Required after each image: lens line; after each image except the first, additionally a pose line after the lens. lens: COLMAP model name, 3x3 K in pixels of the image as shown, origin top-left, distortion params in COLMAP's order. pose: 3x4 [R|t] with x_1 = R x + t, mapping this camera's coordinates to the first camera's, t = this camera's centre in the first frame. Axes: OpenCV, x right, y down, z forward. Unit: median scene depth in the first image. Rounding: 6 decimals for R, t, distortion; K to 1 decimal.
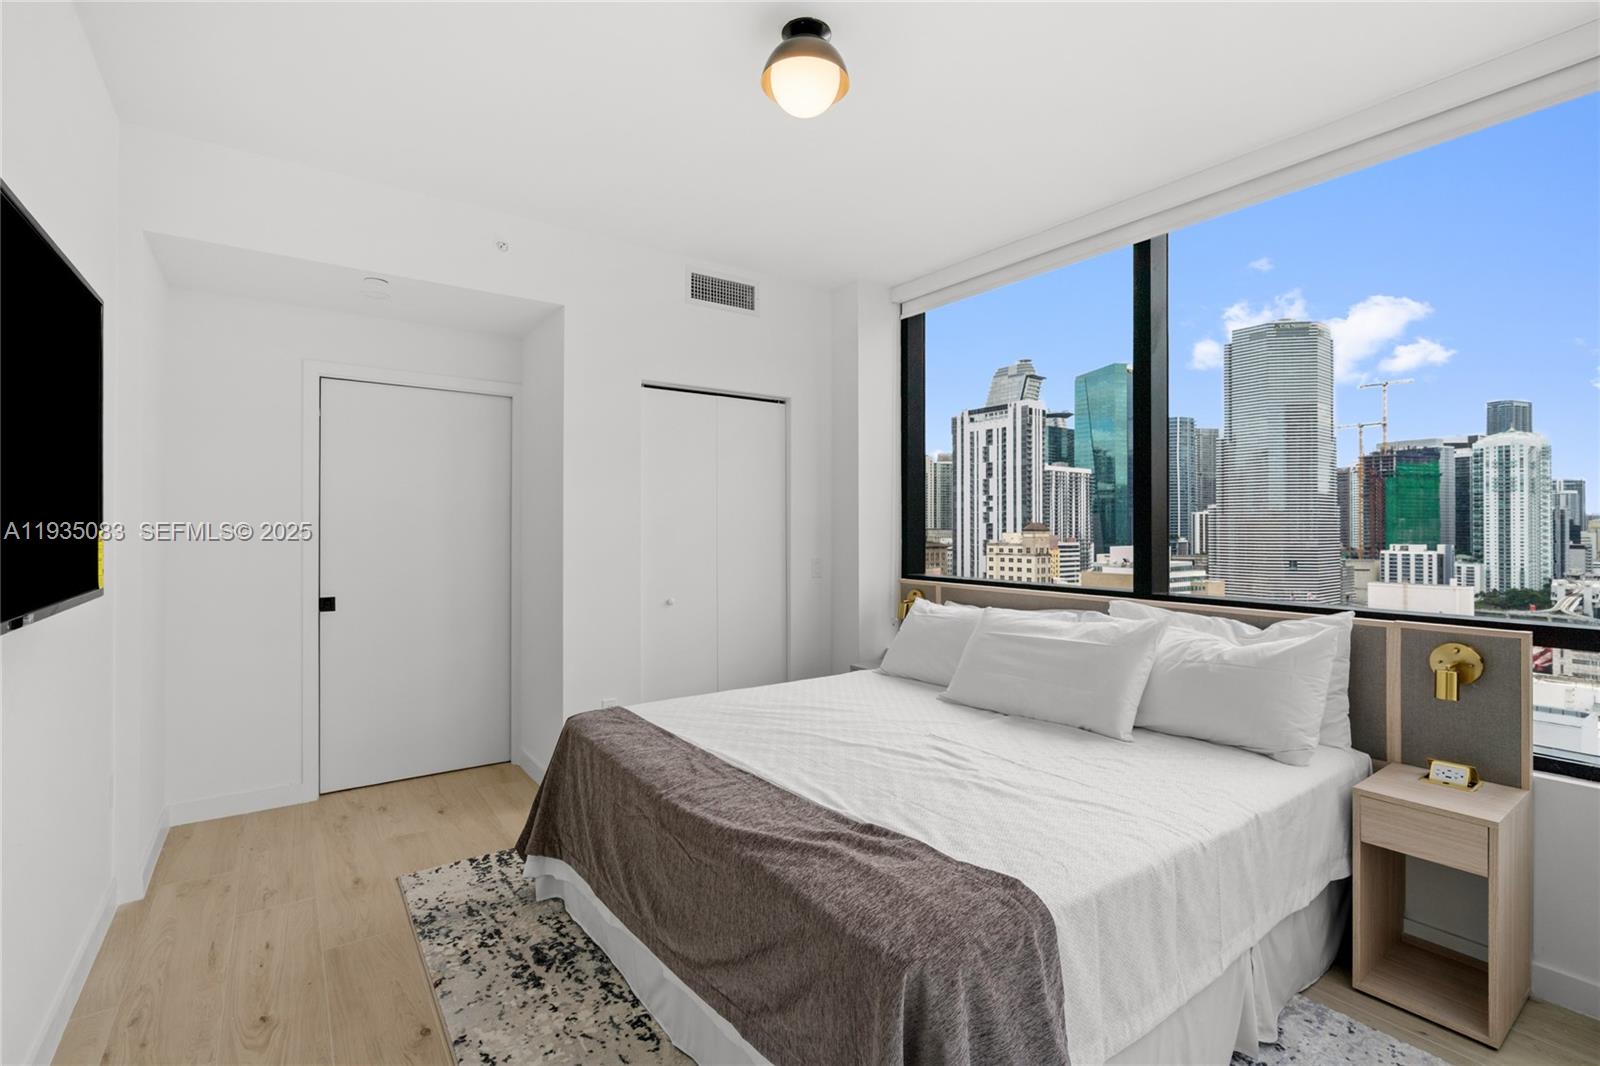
lens RADIAL K [[728.5, 0, 790.2], [0, 728.5, 521.3], [0, 0, 1]] dist [-0.010335, 0.005531]
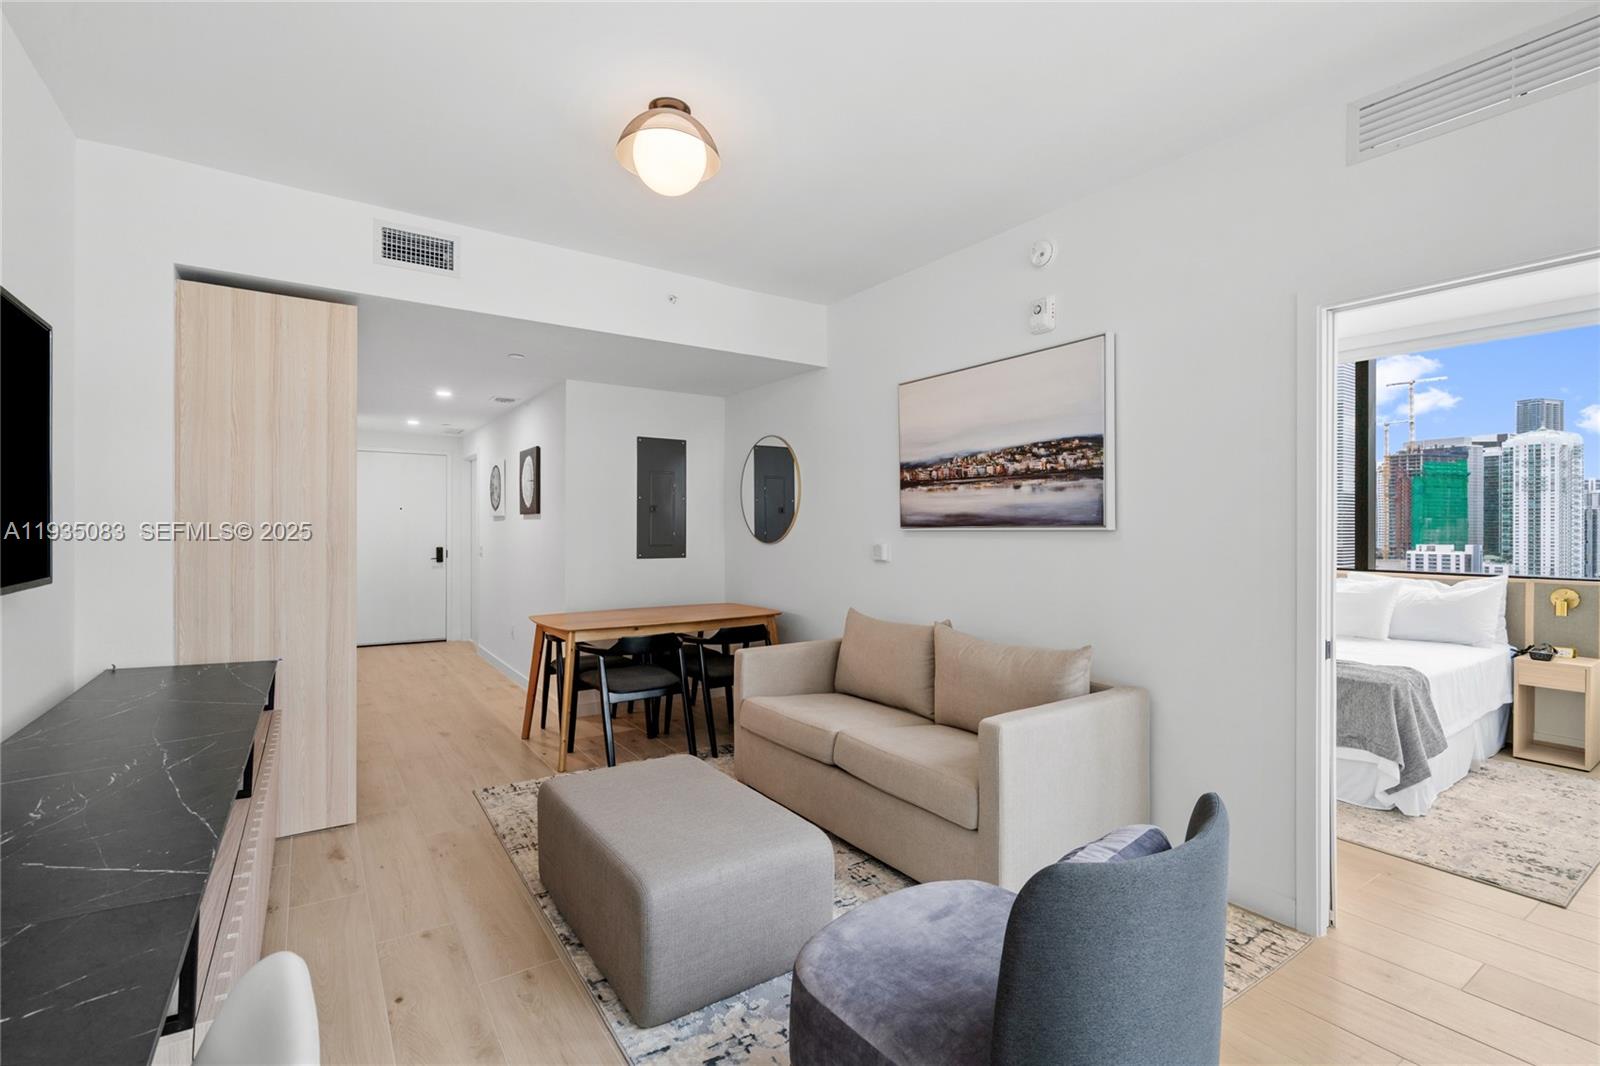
lens RADIAL K [[728.5, 0, 793.1], [0, 728.5, 524.9], [0, 0, 1]] dist [-0.010335, 0.005531]
pose [[0.999825, 0.001661, -0.018654, -1.146837], [-0.001543, 0.999979, 0.006336, -0.018364], [0.018664, -0.006306, 0.999806, -1.014662]]
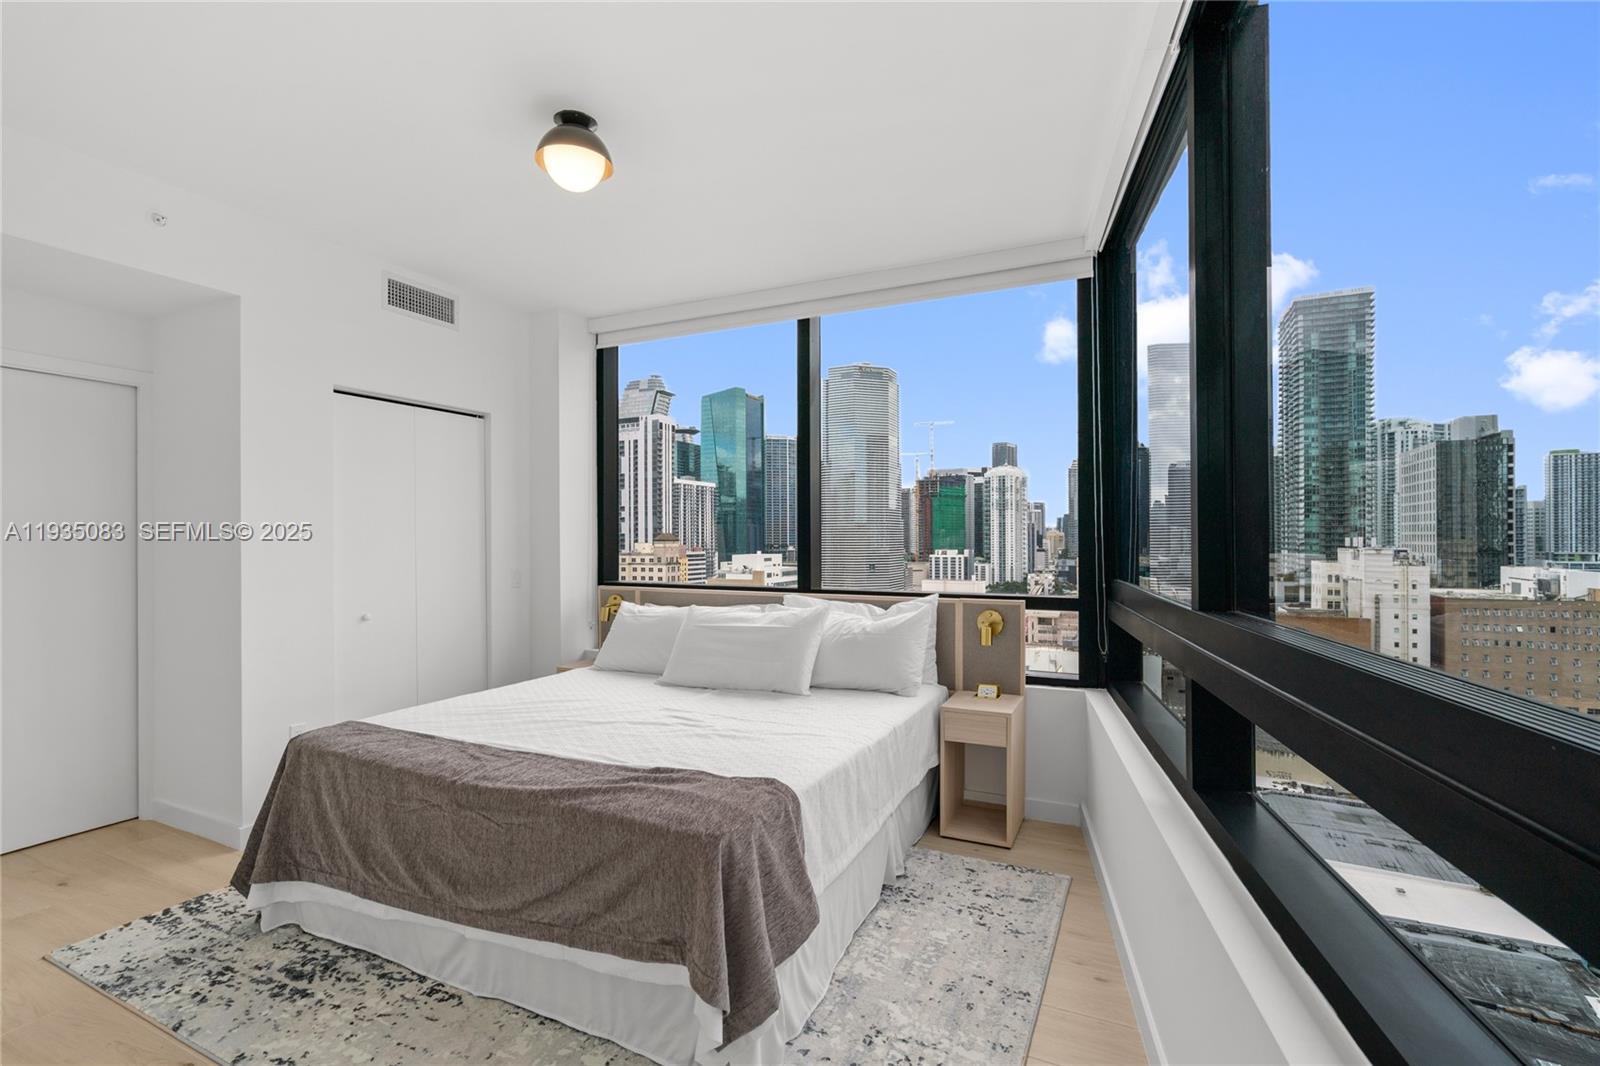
lens RADIAL K [[728.5, 0, 789.1], [0, 728.5, 529.7], [0, 0, 1]] dist [-0.010335, 0.005531]
pose [[0.880849, 0.001326, 0.473395, -0.226555], [0.000014, 0.999996, -0.002827, -0.004779], [-0.473397, 0.002497, 0.880846, -0.199828]]
